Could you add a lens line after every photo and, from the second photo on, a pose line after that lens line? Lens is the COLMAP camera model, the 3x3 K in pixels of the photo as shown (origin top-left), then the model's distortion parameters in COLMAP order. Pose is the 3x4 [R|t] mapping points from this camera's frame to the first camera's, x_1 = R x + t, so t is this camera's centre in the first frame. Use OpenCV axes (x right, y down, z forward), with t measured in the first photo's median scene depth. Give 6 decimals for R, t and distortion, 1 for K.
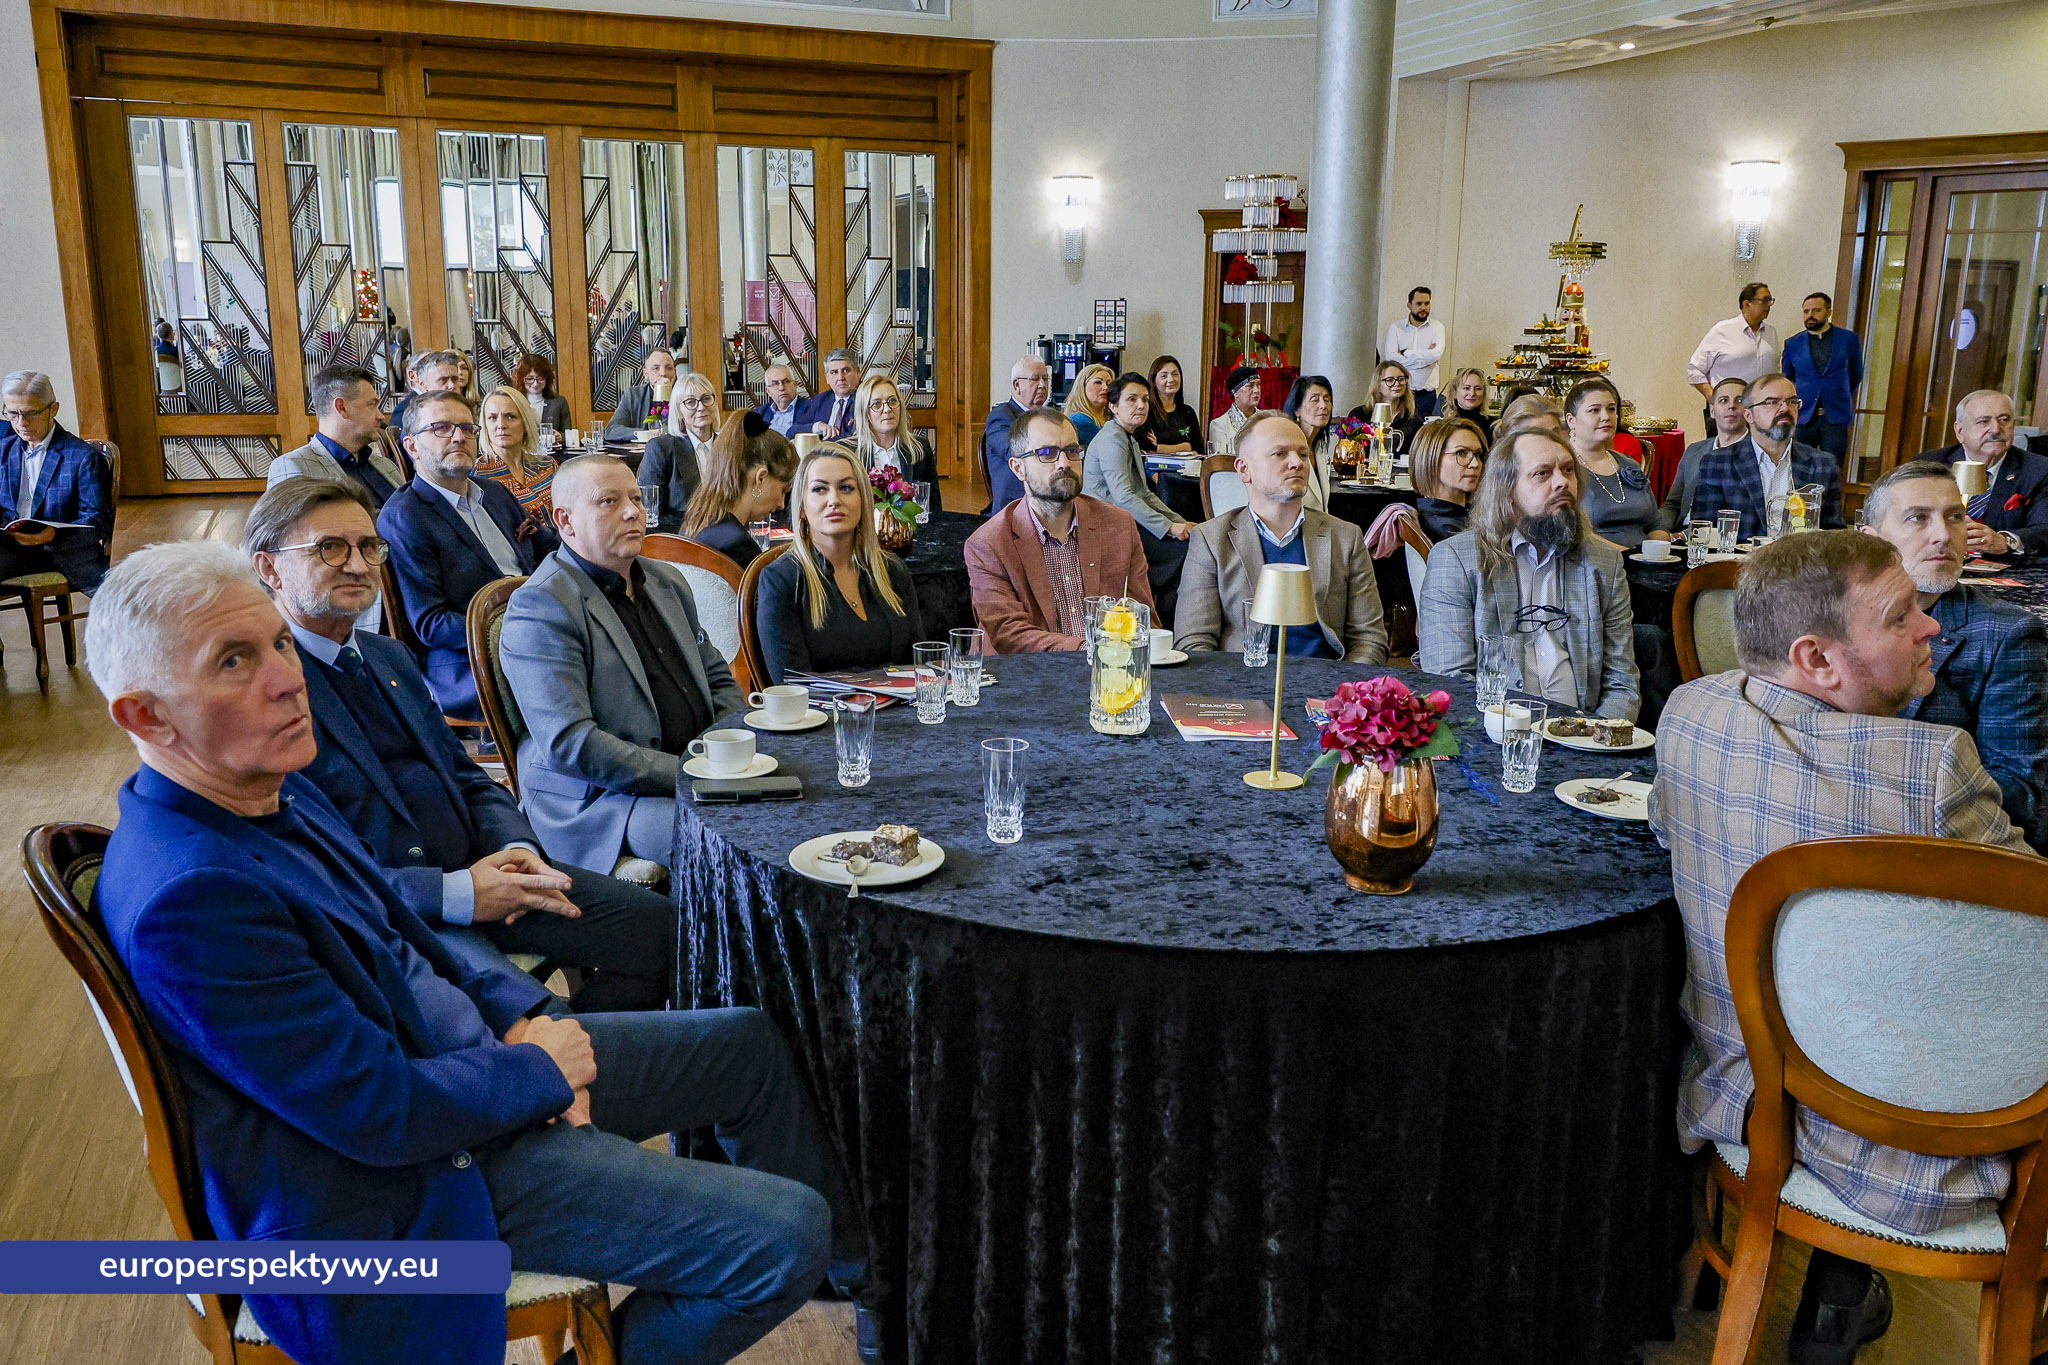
lens RADIAL K [[1485.2, 0, 1014.9], [0, 1485.2, 673.4], [0, 0, 1]] dist [-0.031722, 0.006134]
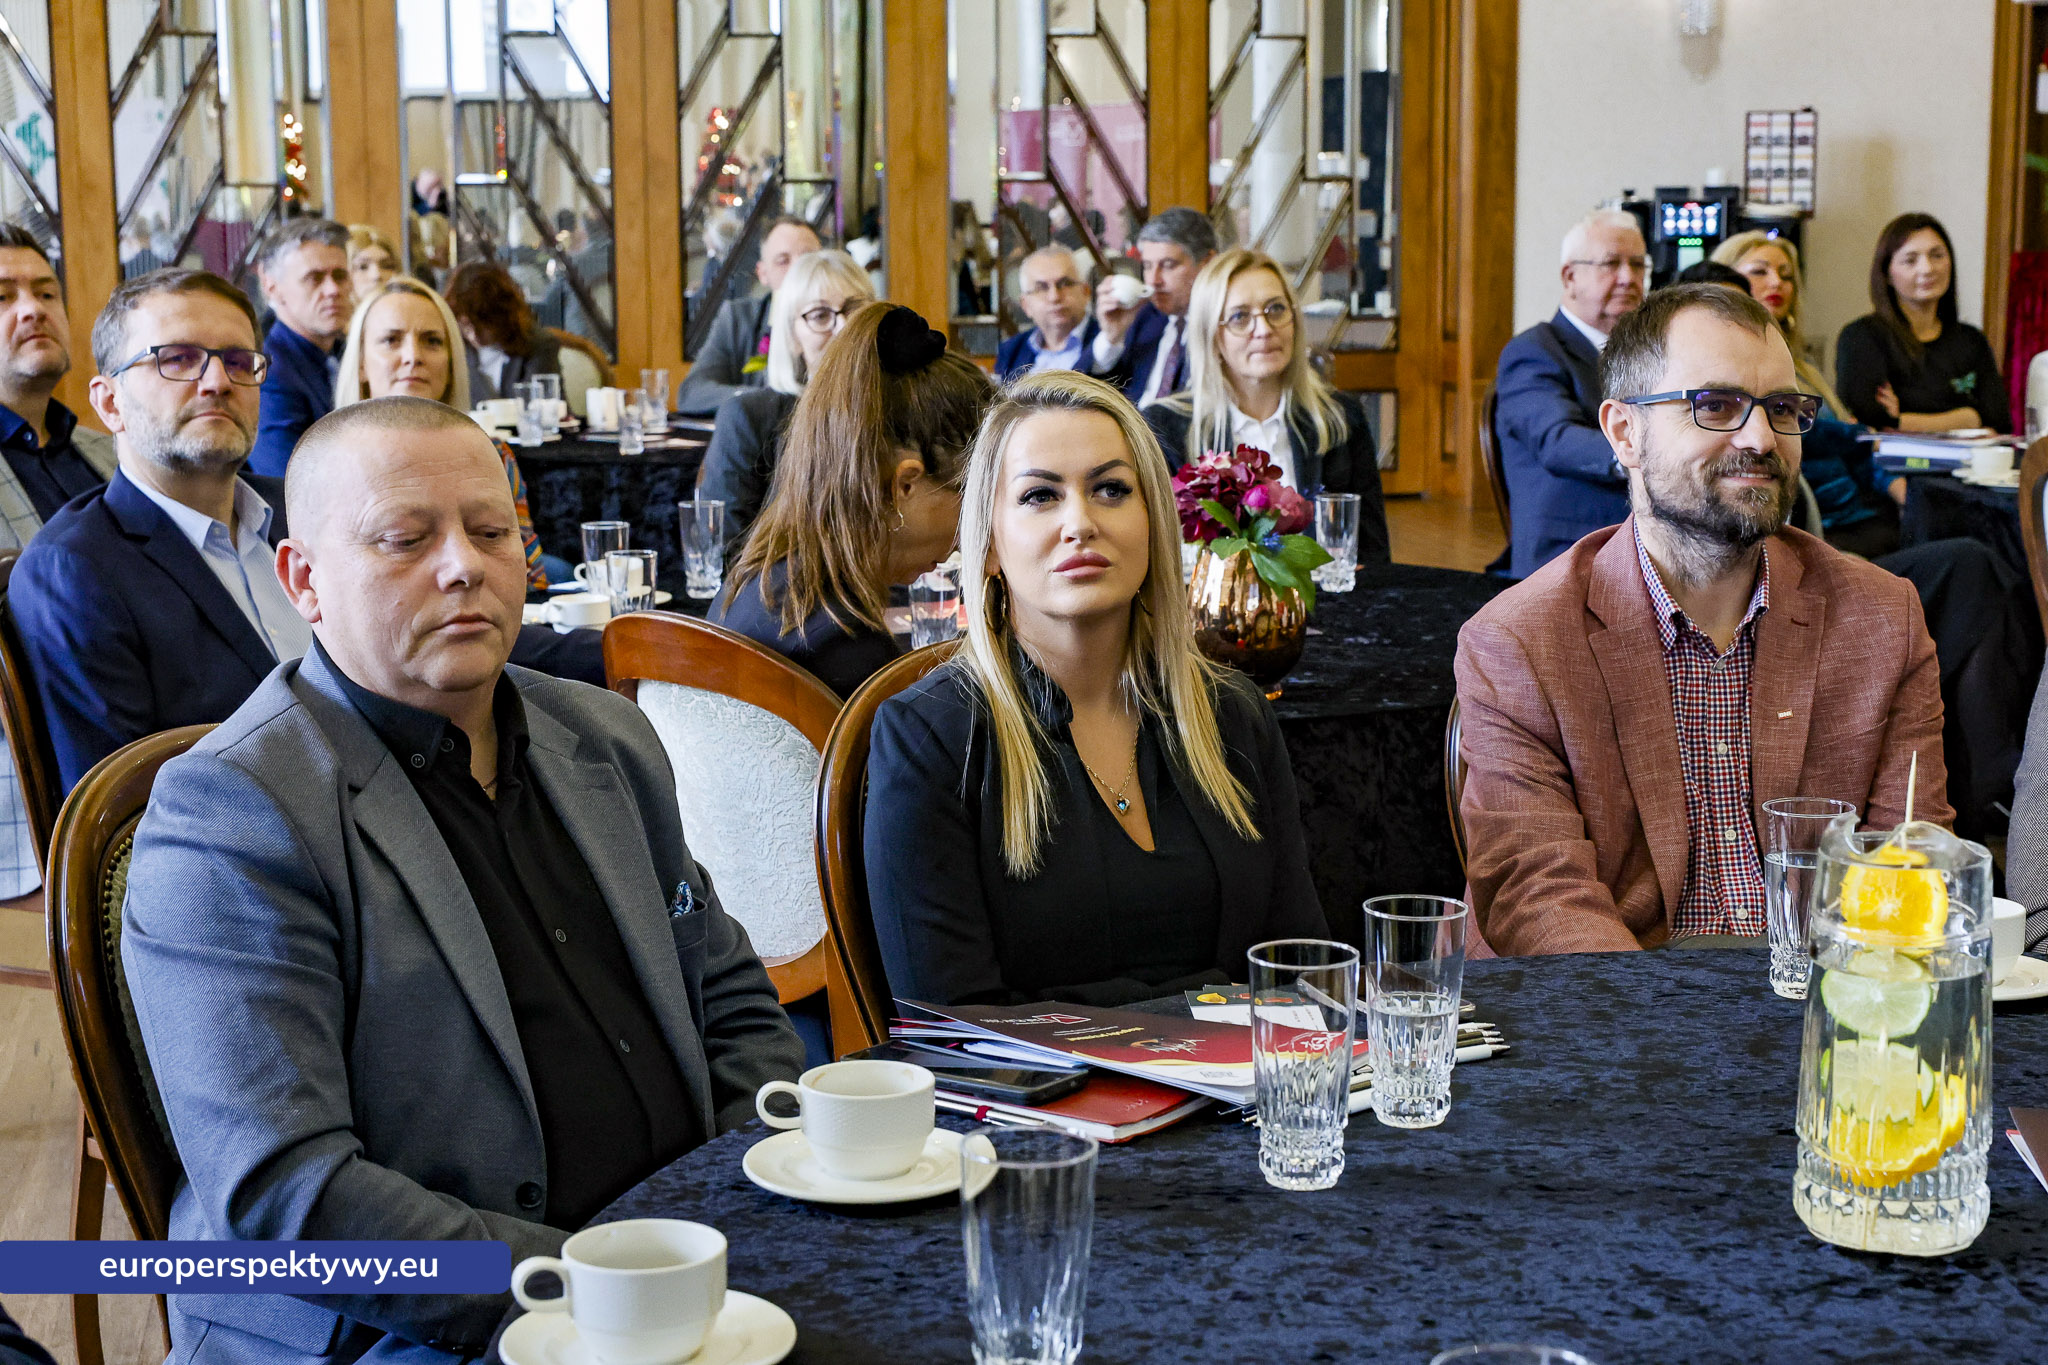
lens RADIAL K [[3161.7, 0, 1021.8], [0, 3161.7, 679.9], [0, 0, 1]] dist [-0.004814, 0.000000]
pose [[0.985525, 0.008052, -0.169337, 0.000444], [-0.020478, 0.997212, -0.071758, -0.014337], [0.168287, 0.074187, 0.982942, 0.151685]]
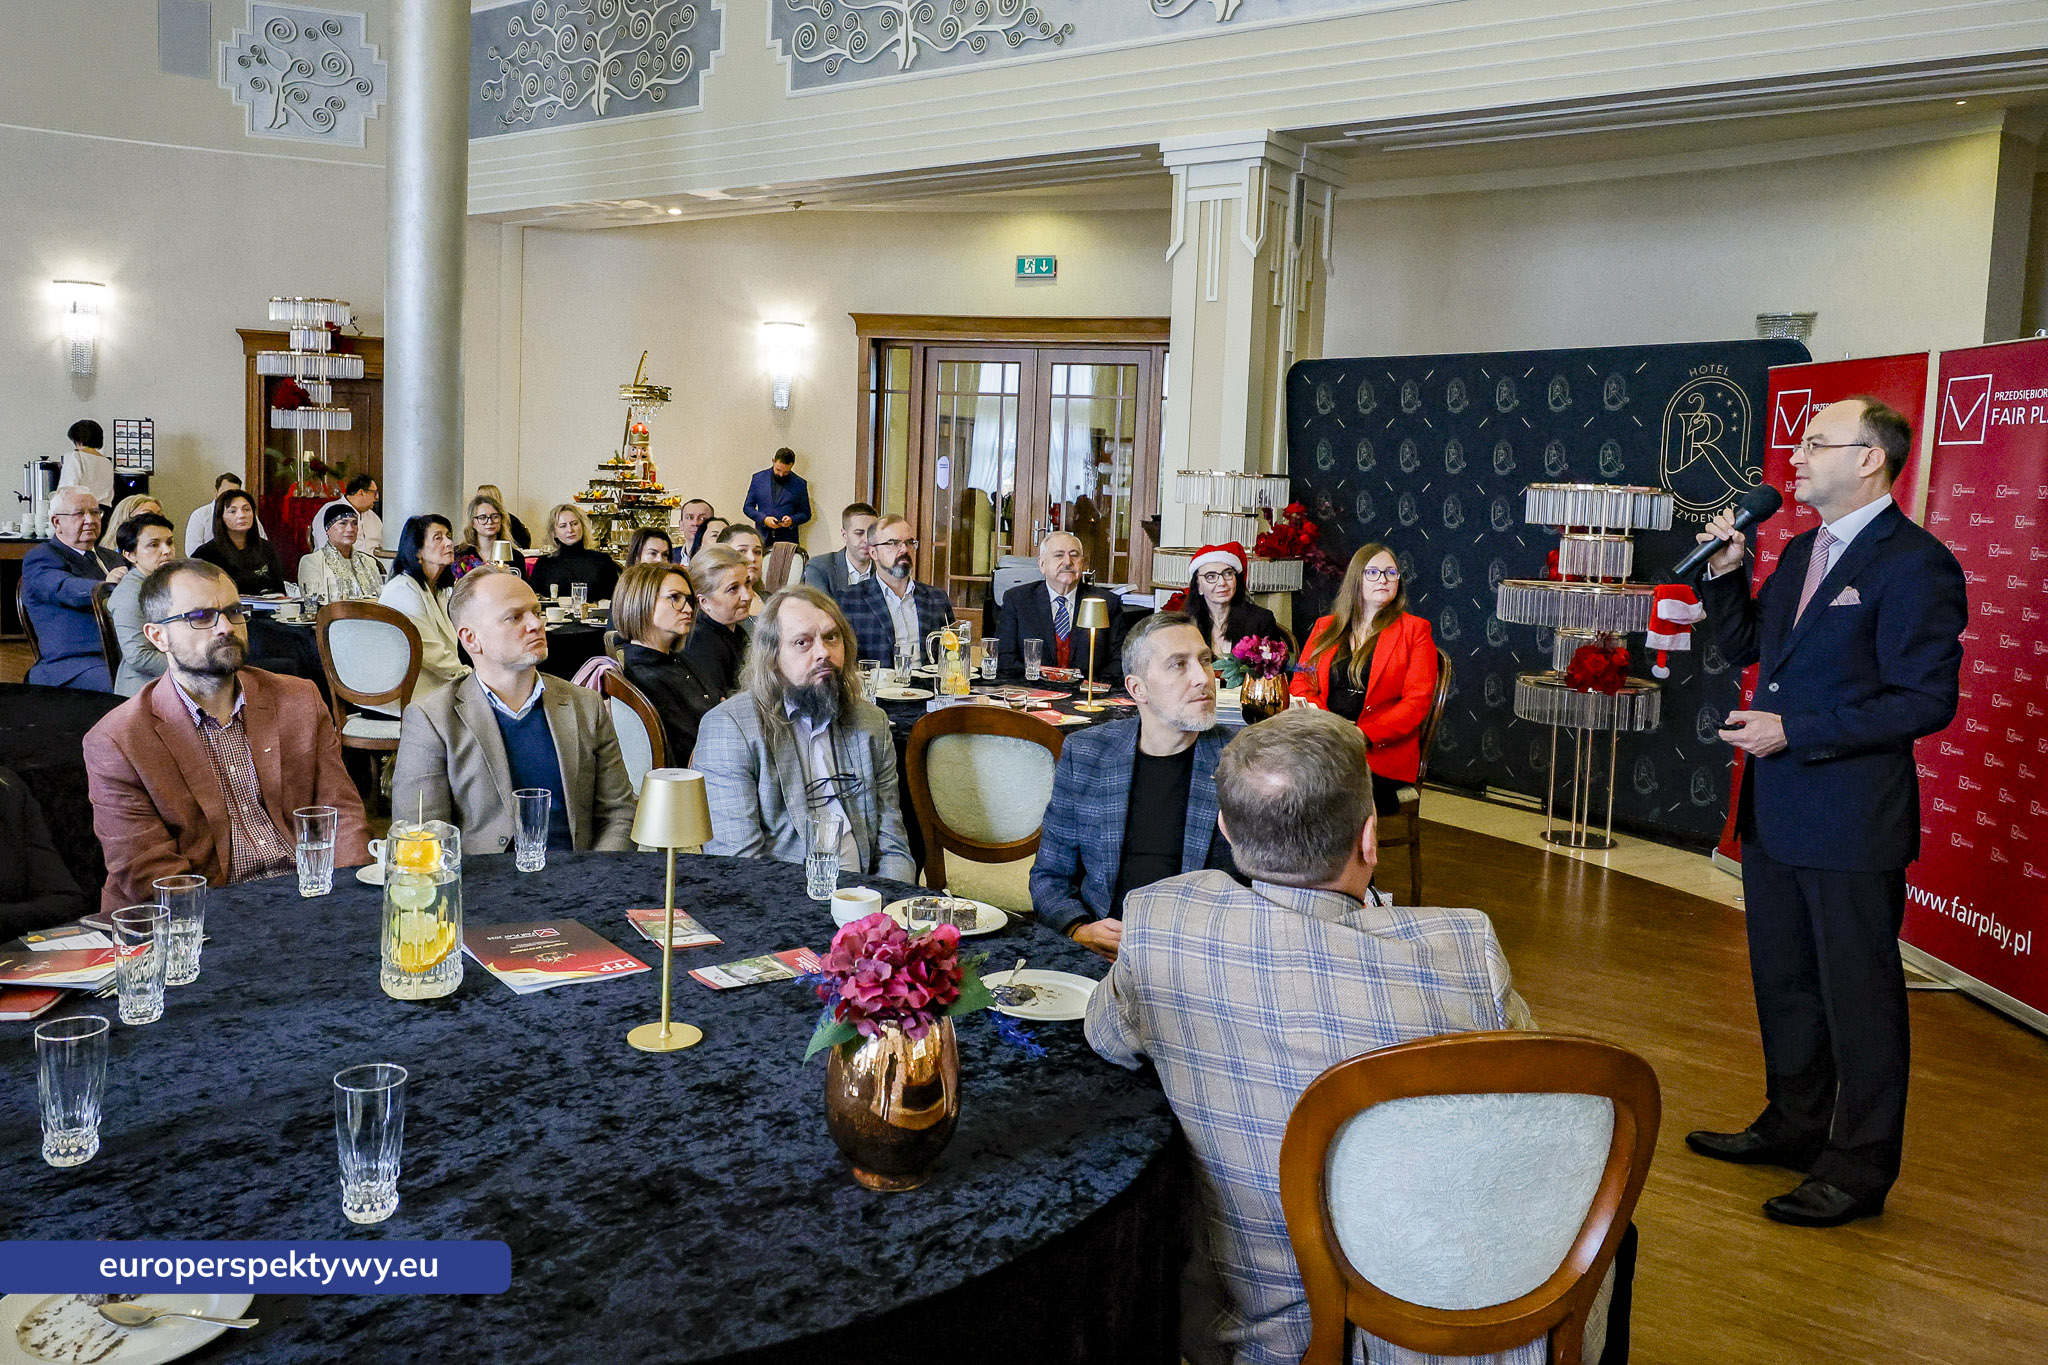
lens RADIAL K [[1483.6, 0, 957.2], [0, 1483.6, 596.5], [0, 0, 1]] dist [-0.008927, 0.006675]
pose [[0.840332, -0.019759, 0.541712, -0.056113], [0.094041, 0.989496, -0.109791, -0.027691], [-0.533853, 0.143204, 0.833363, 0.093455]]
